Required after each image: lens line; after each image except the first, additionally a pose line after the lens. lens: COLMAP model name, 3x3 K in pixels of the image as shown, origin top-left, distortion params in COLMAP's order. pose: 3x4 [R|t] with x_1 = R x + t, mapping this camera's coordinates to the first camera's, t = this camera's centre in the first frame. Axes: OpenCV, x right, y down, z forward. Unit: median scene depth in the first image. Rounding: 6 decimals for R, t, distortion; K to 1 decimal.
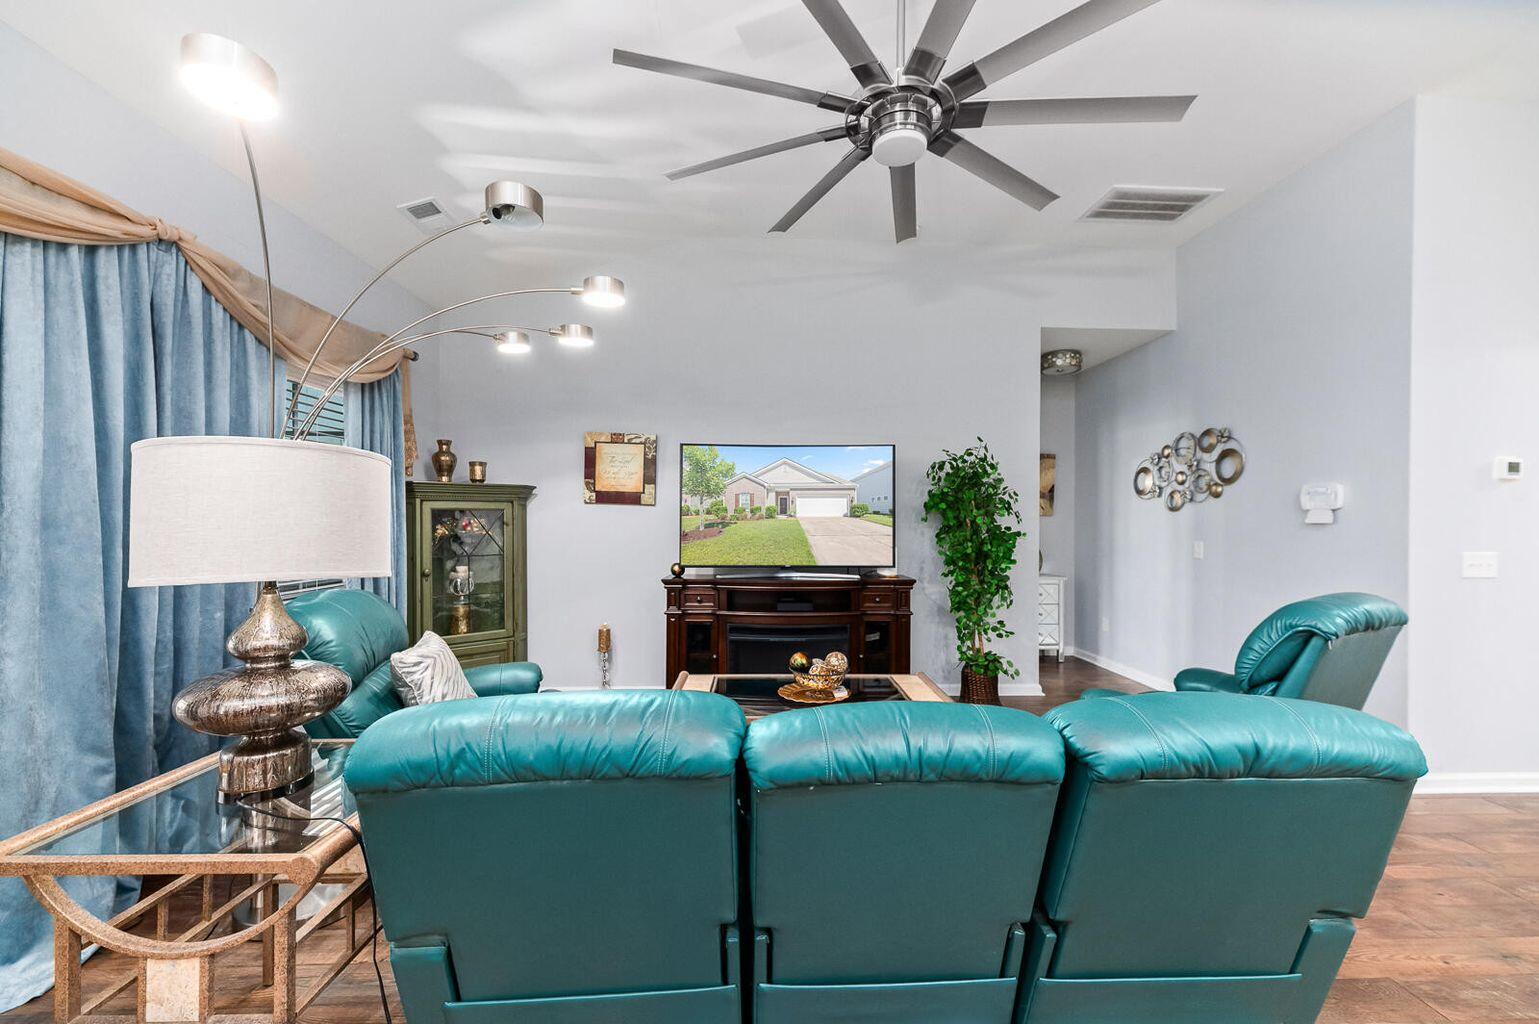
lens RADIAL K [[618.8, 0, 762.3], [0, 618.8, 519.7], [0, 0, 1]] dist [0.016293, -0.002829]
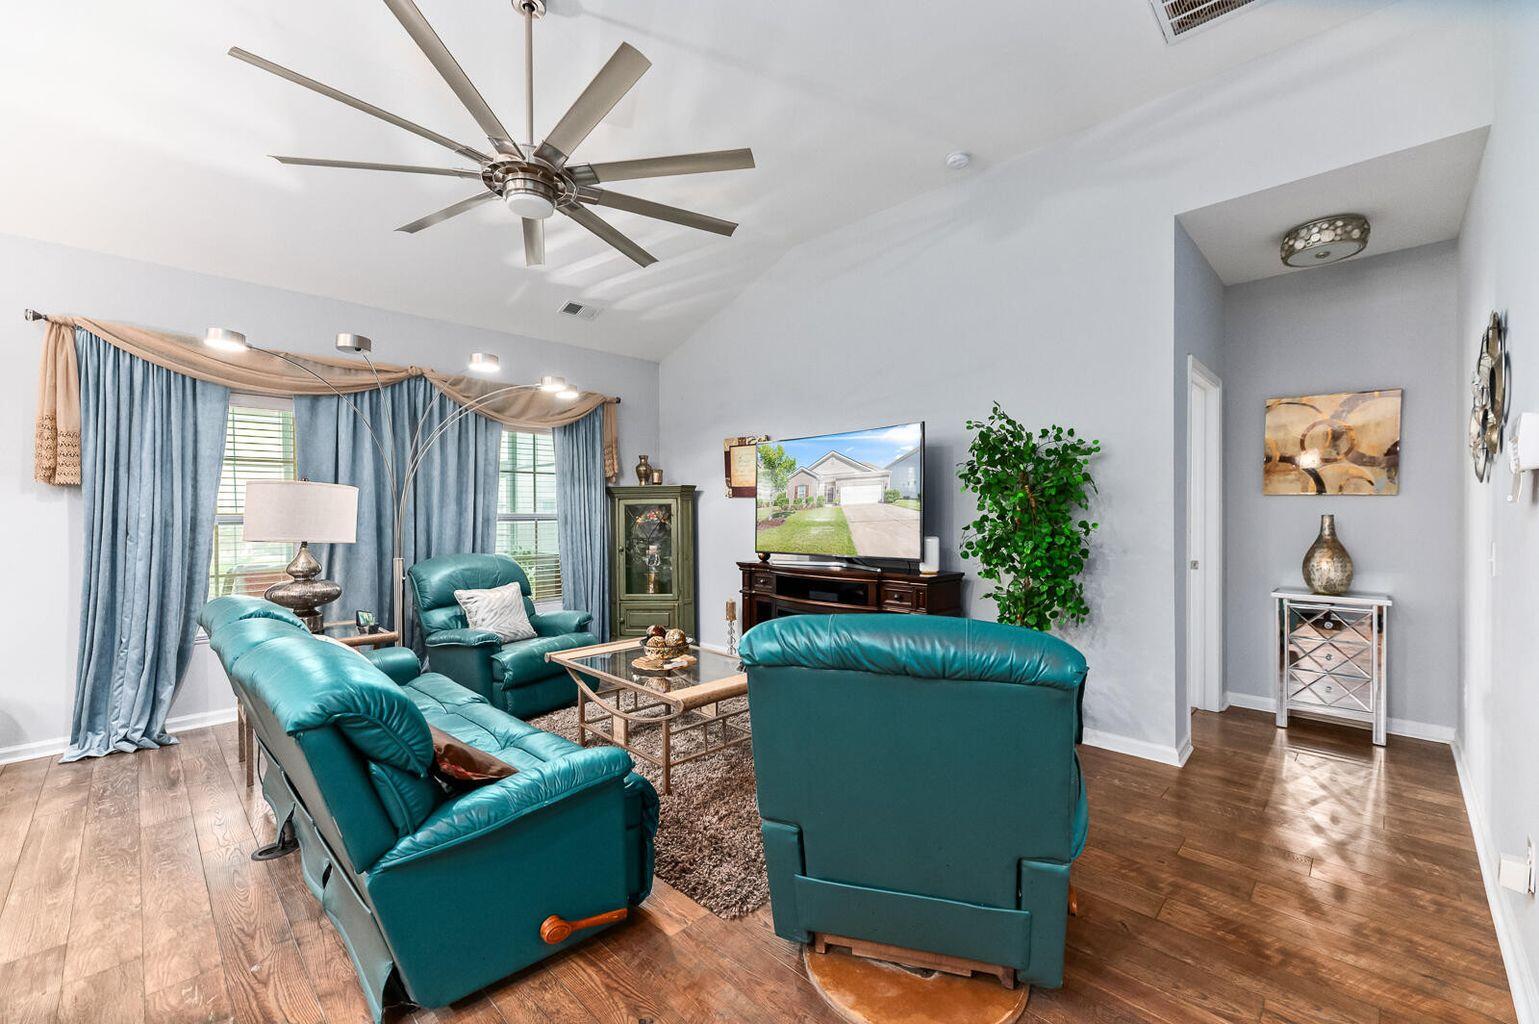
lens RADIAL K [[618.8, 0, 759.8], [0, 618.8, 513.7], [0, 0, 1]] dist [0.016293, -0.002829]
pose [[0.690946, -0.010637, -0.722828, 0.680657], [0.013642, 0.999906, -0.001674, 0.008592], [0.722777, -0.008704, 0.691026, 0.225186]]
